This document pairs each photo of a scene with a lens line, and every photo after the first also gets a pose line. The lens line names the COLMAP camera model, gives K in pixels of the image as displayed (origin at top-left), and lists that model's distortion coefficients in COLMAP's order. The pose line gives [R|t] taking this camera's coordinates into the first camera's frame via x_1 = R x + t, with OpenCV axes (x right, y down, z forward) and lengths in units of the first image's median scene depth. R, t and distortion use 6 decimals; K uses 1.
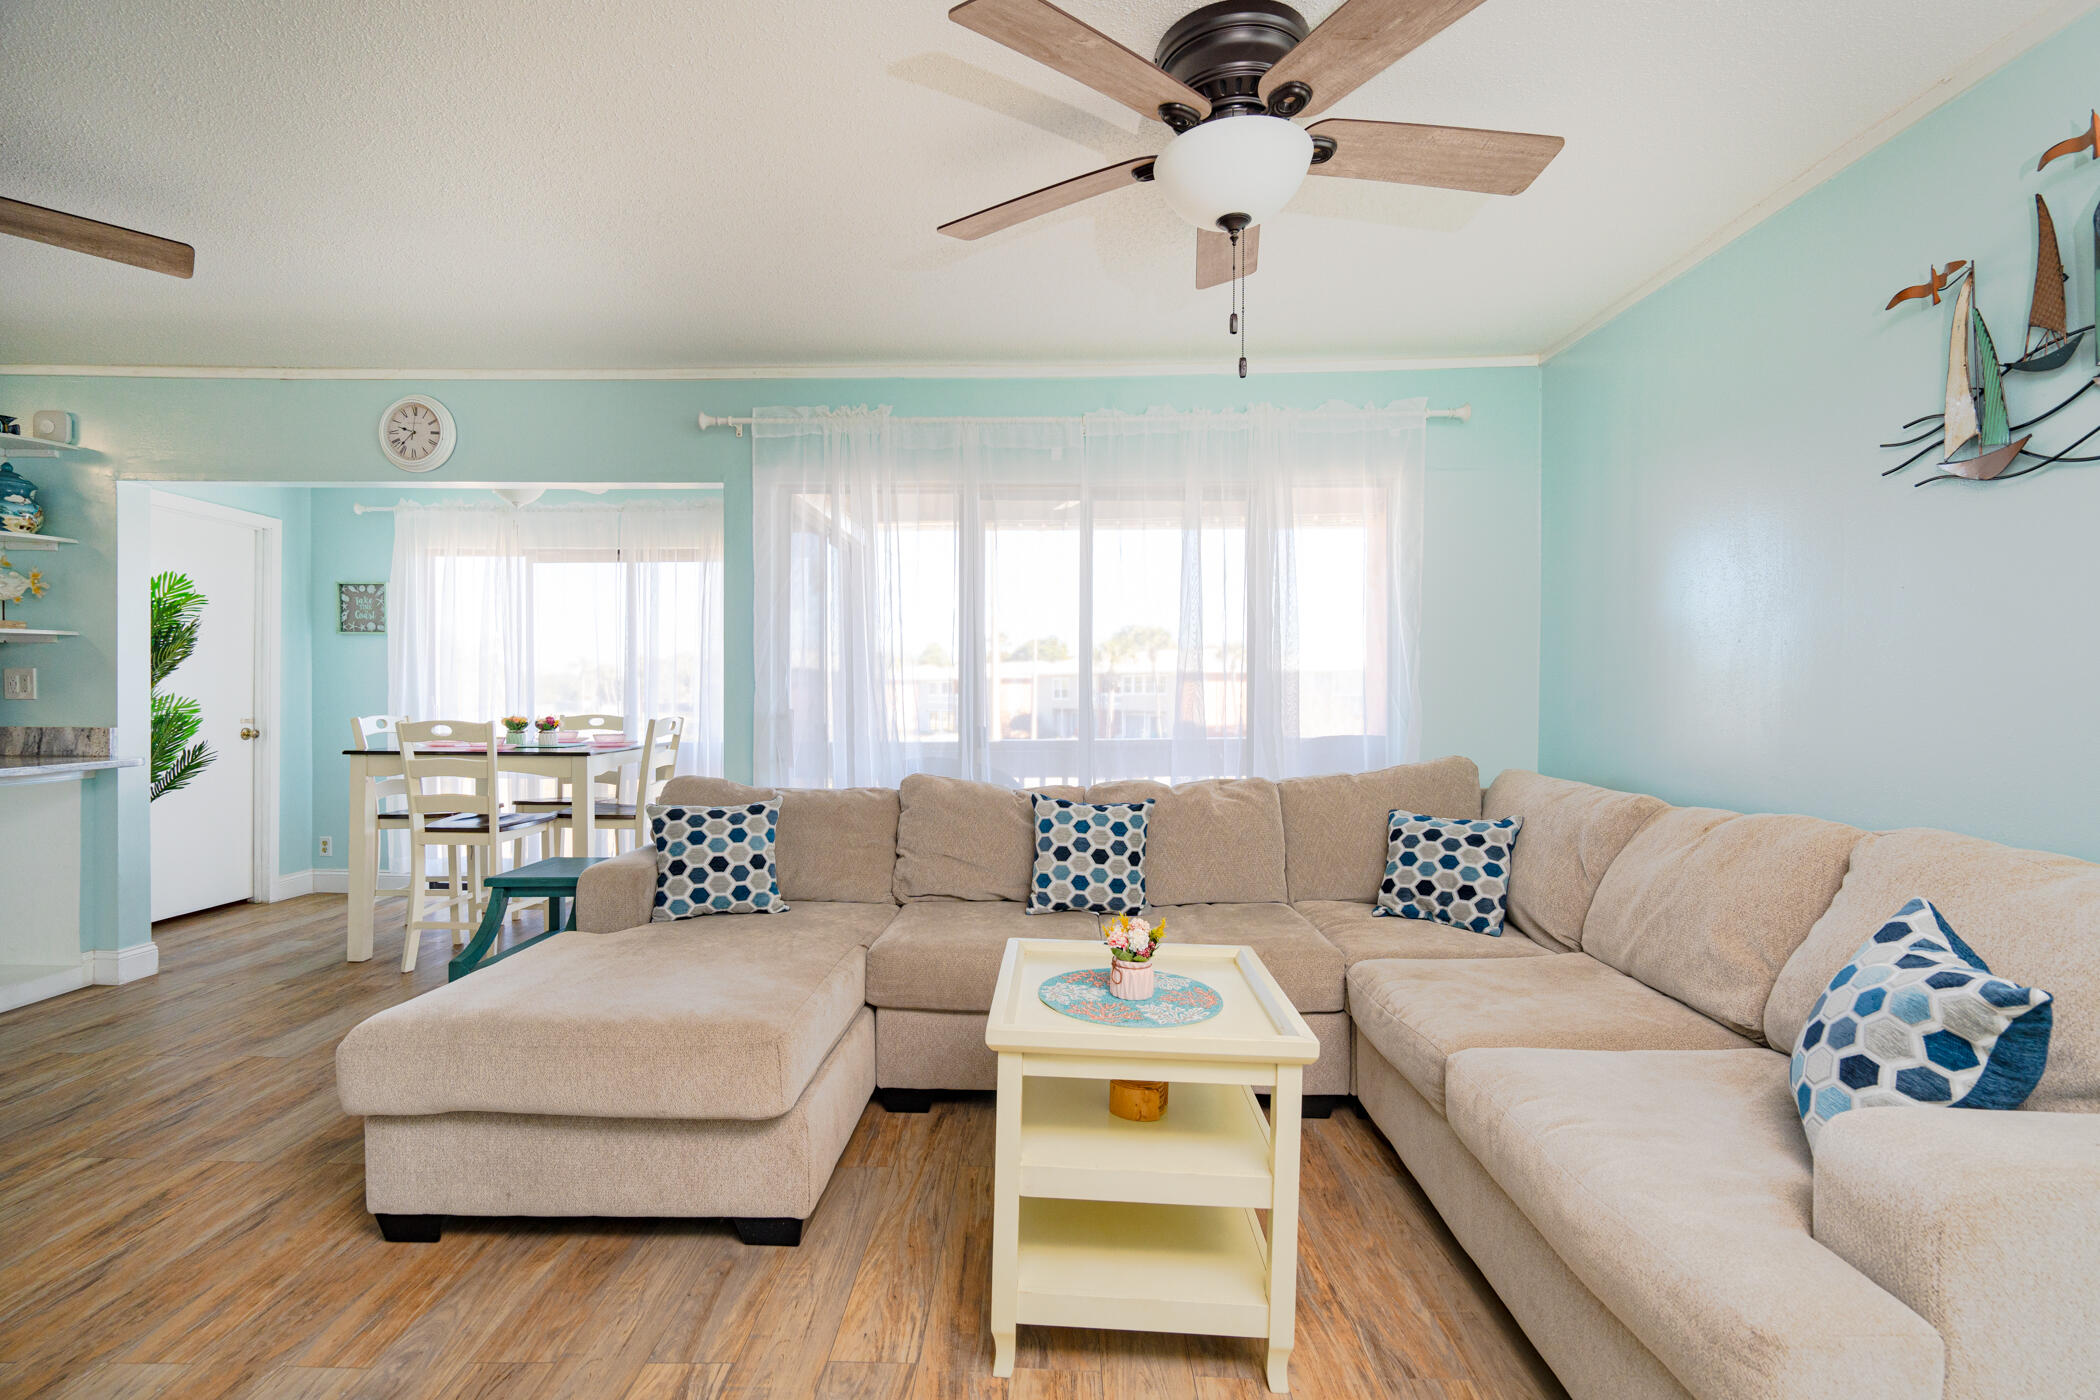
lens RADIAL K [[962.6, 0, 1029.3], [0, 962.6, 692.2], [0, 0, 1]] dist [-0.006072, 0.001986]
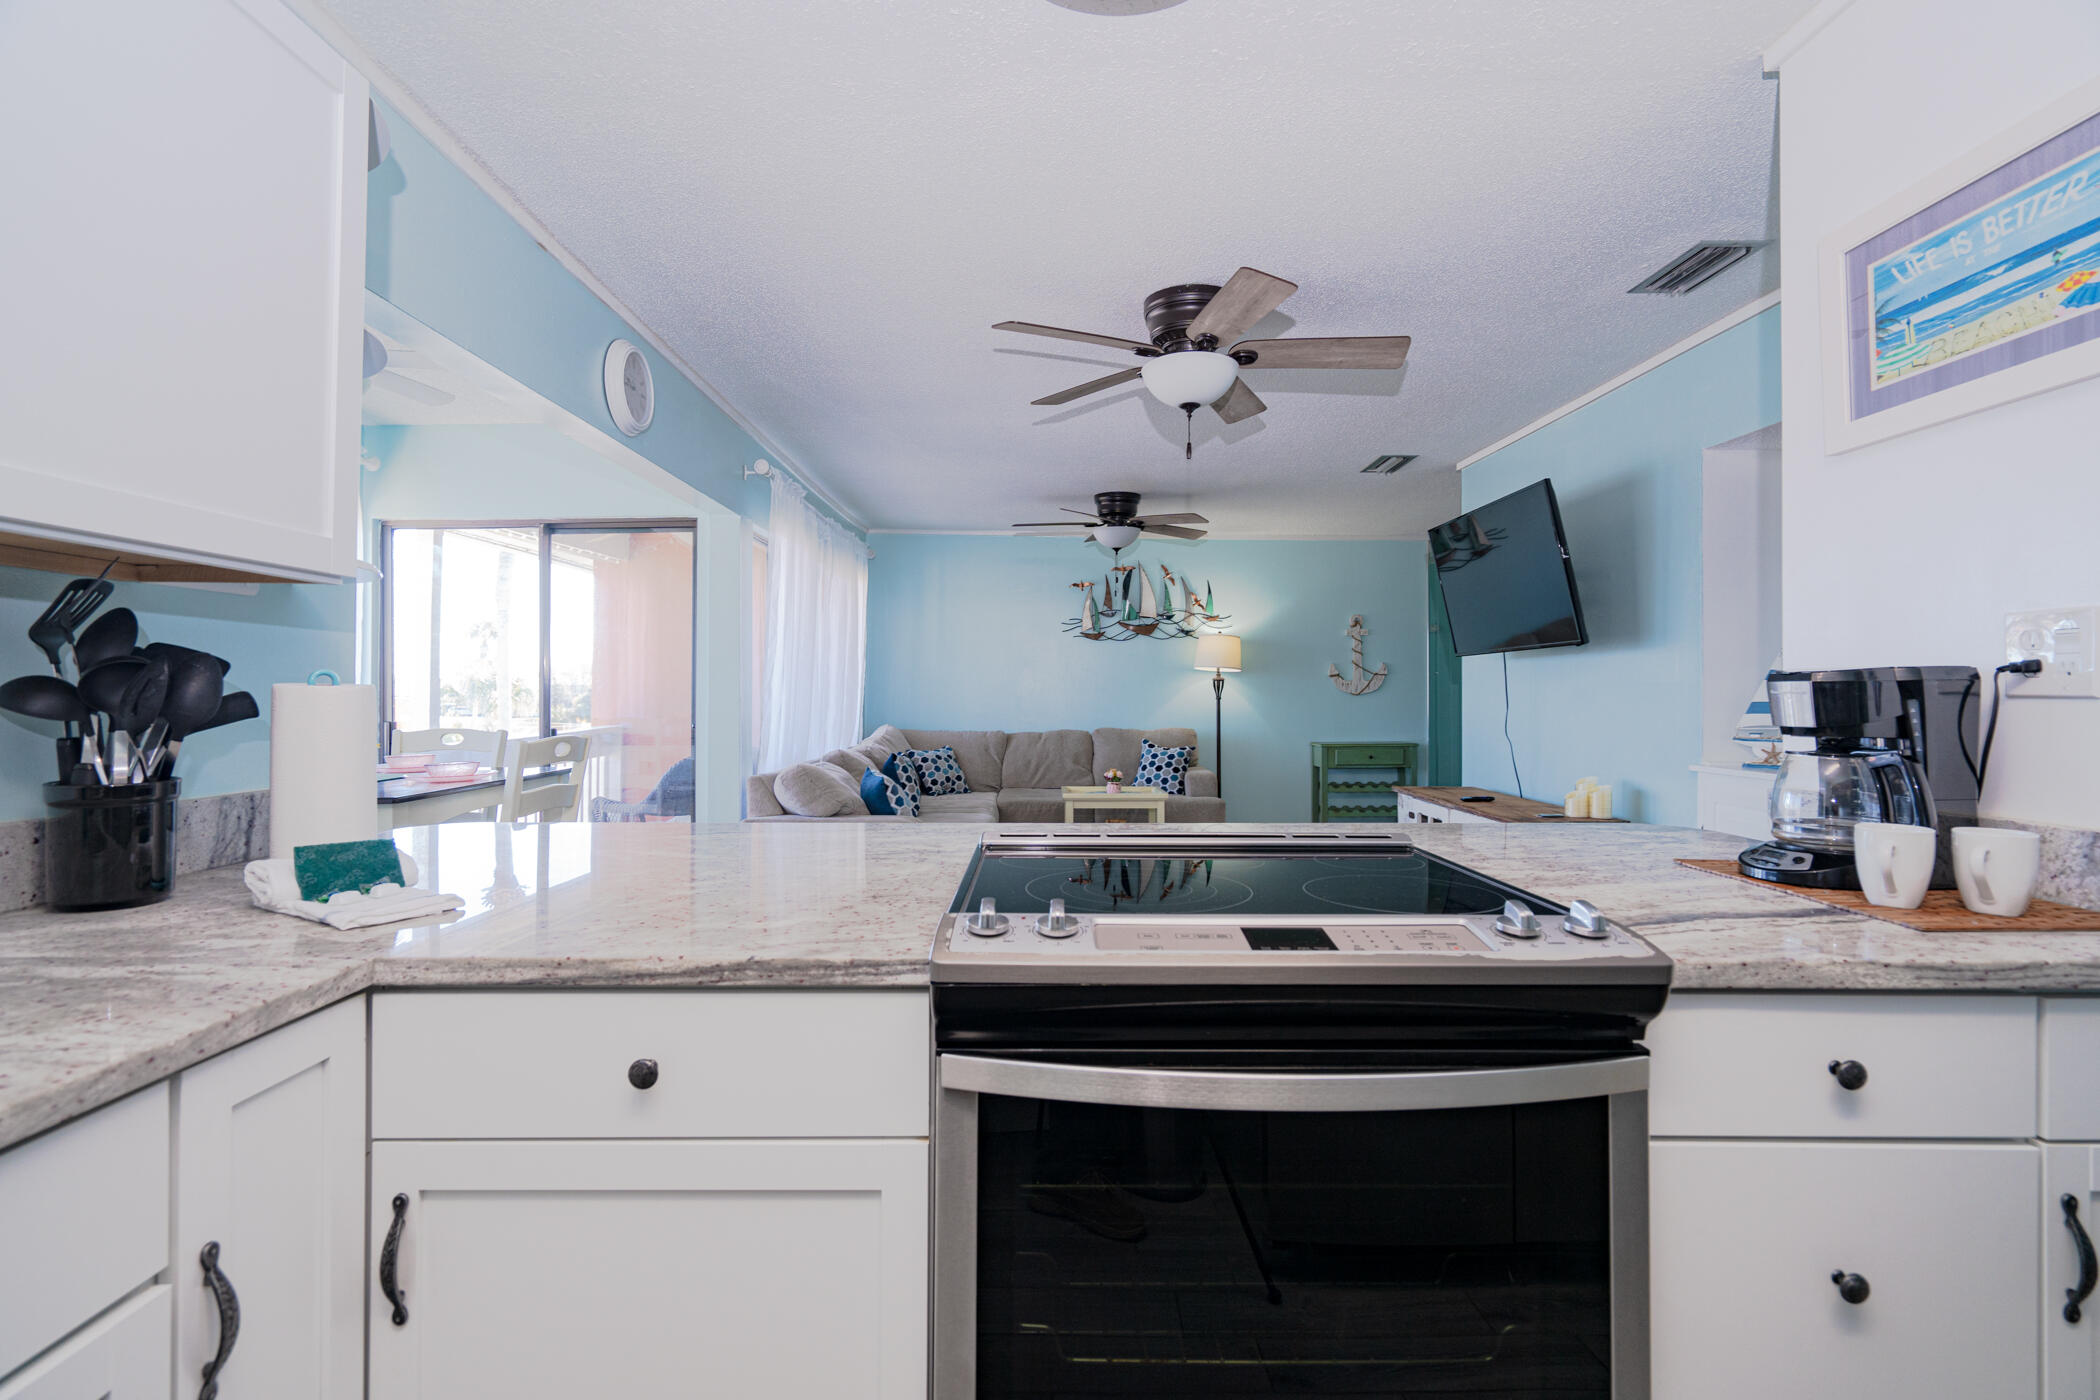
lens RADIAL K [[962.6, 0, 1043.1], [0, 962.6, 684.9], [0, 0, 1]] dist [-0.006072, 0.001986]
pose [[-0.035256, 0.003752, 0.999371, -1.897315], [-0.000521, 0.999993, -0.003773, -0.012151], [-0.999378, -0.000654, -0.035254, 0.863870]]
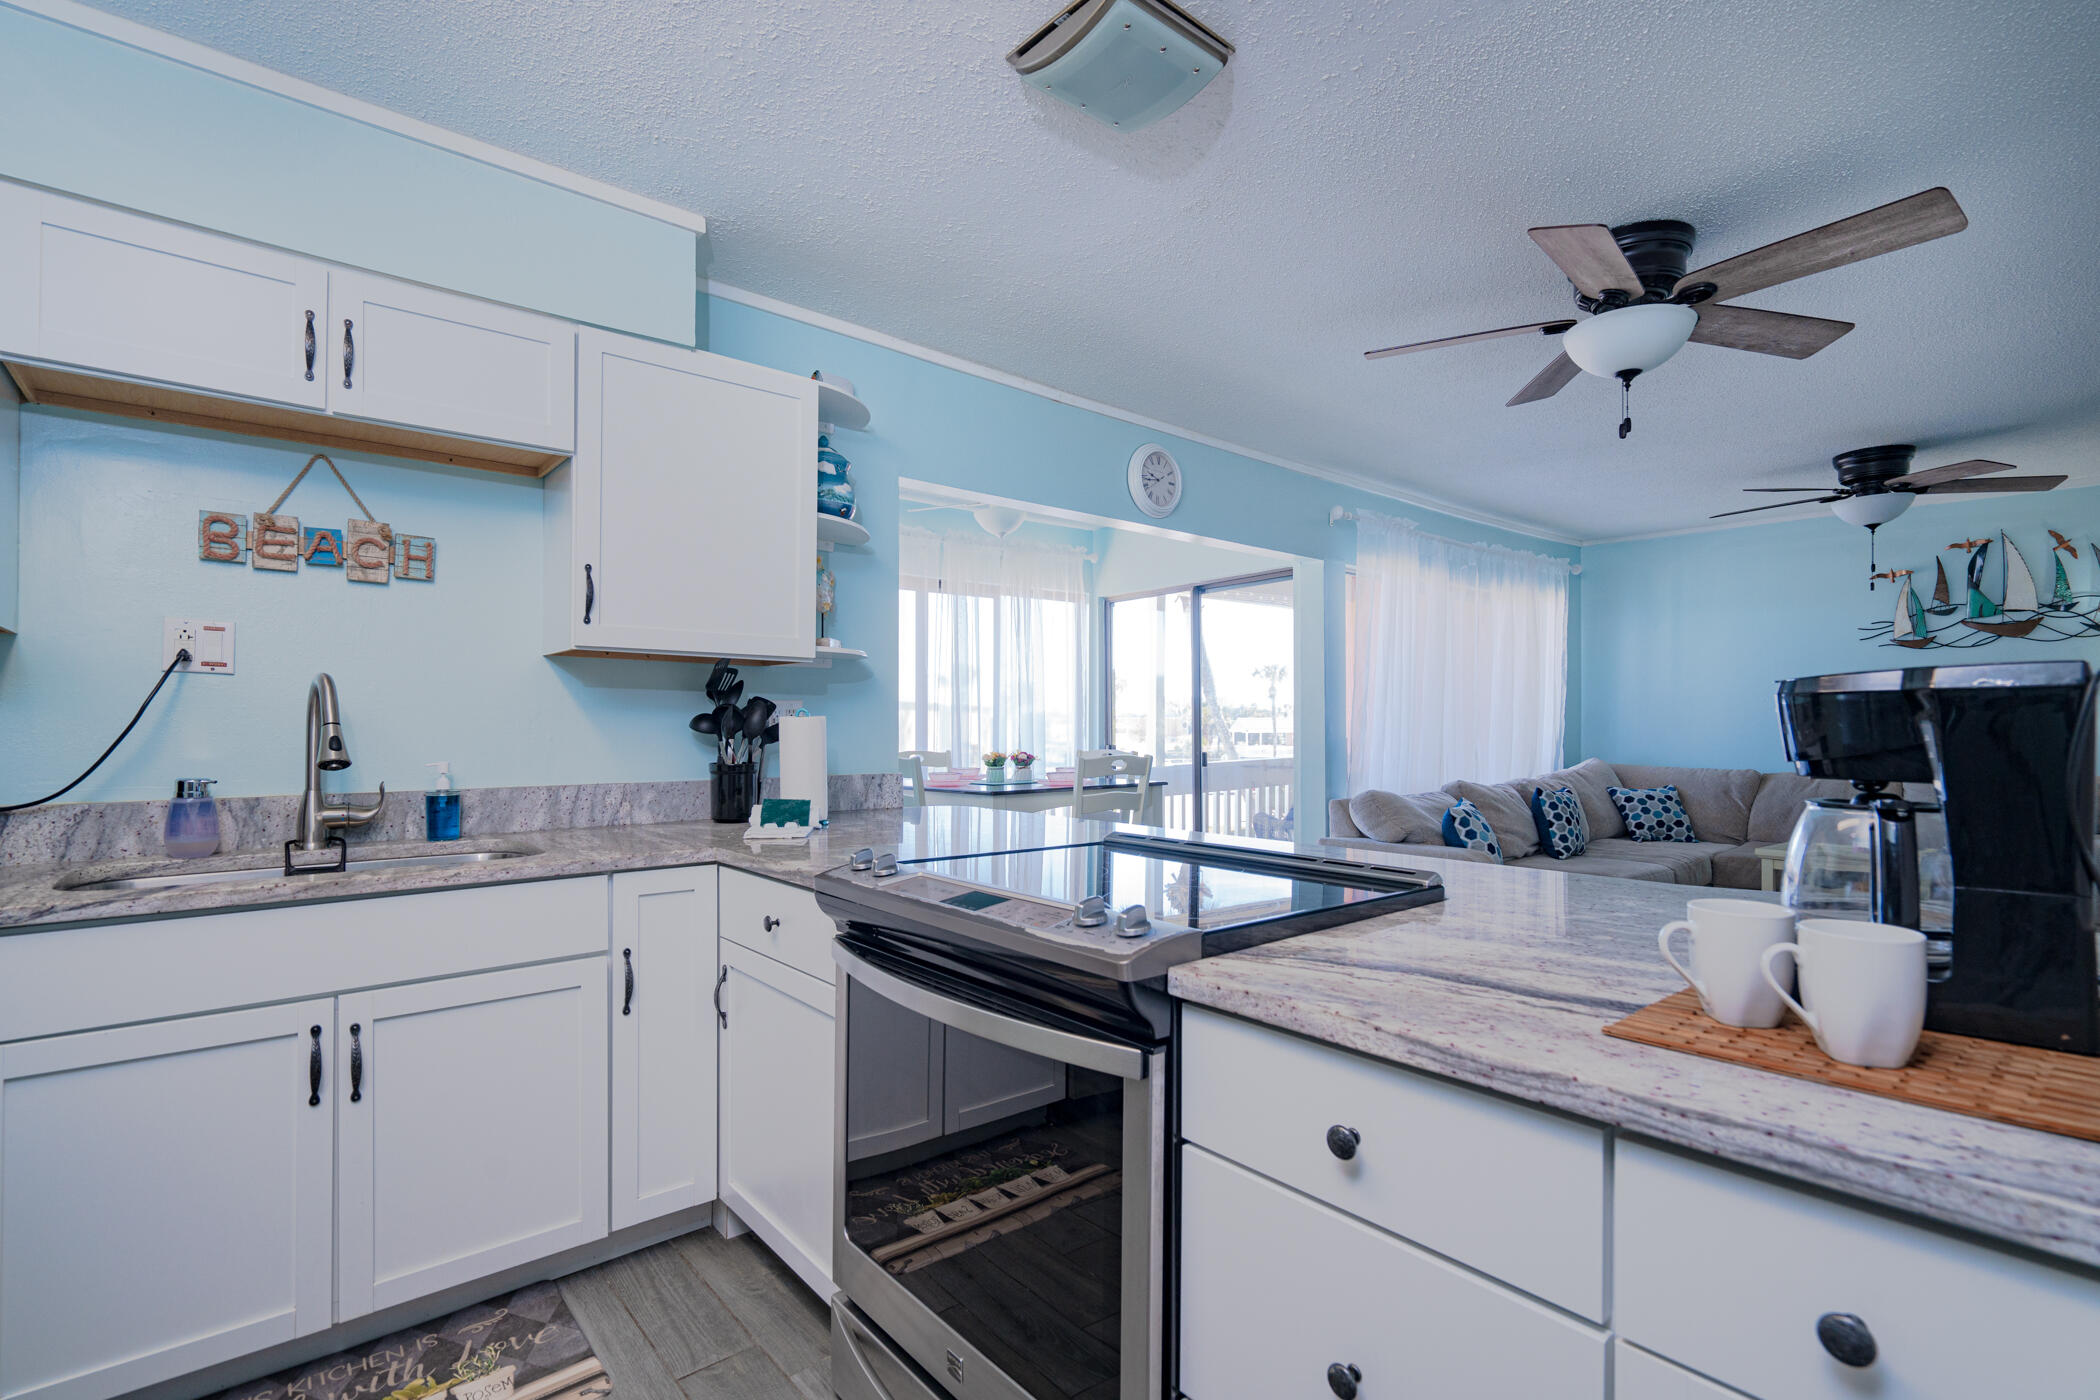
lens RADIAL K [[962.6, 0, 1044.5], [0, 962.6, 719.8], [0, 0, 1]] dist [-0.006072, 0.001986]
pose [[0.744437, -0.001252, 0.667691, -1.831576], [0.005462, 0.999976, -0.004215, -0.005632], [-0.667670, 0.006785, 0.744426, 0.387530]]
